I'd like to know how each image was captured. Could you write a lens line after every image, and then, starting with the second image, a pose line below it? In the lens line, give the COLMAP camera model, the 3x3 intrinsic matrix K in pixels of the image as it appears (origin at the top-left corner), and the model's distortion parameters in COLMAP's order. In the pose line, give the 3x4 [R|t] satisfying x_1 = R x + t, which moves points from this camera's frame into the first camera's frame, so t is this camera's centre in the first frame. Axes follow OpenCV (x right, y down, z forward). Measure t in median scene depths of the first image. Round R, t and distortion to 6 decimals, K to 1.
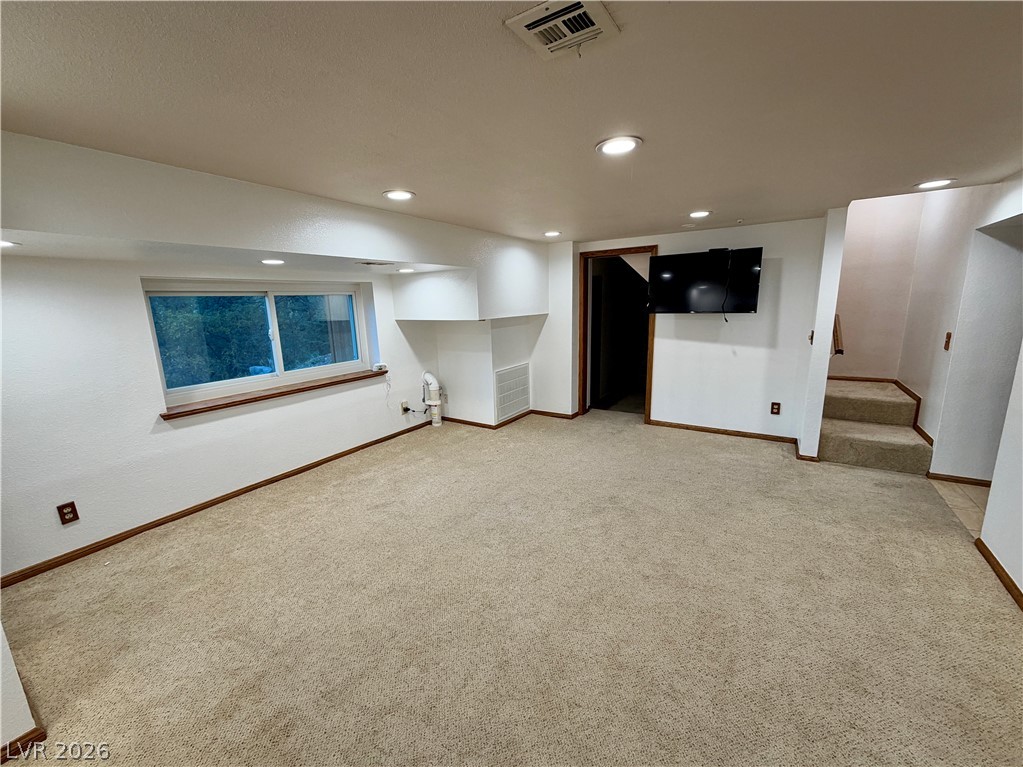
lens RADIAL K [[411.3, 0, 509.6], [0, 411.3, 383.7], [0, 0, 1]] dist [-0.001799, -0.000140]
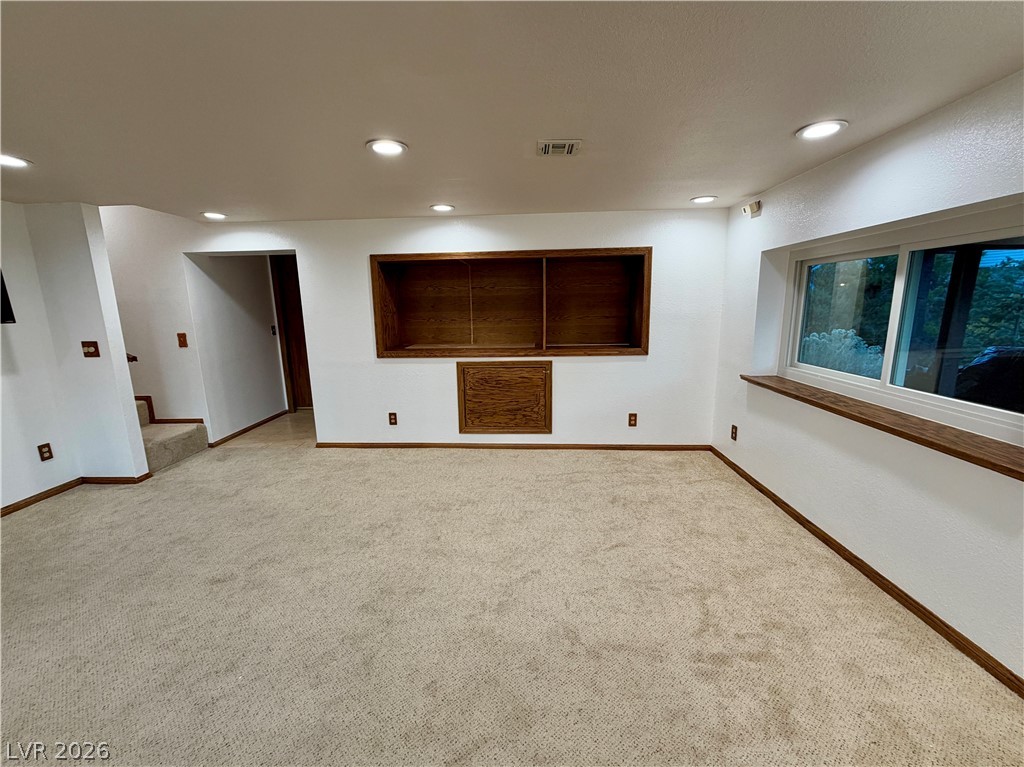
lens RADIAL K [[420.6, 0, 508.2], [0, 420.6, 383.1], [0, 0, 1]] dist [-0.000769, -0.000029]
pose [[-0.498304, -0.126560, 0.857715, -0.471046], [0.203655, 0.944522, 0.257686, -0.096232], [-0.842744, 0.303084, -0.444885, 0.695445]]
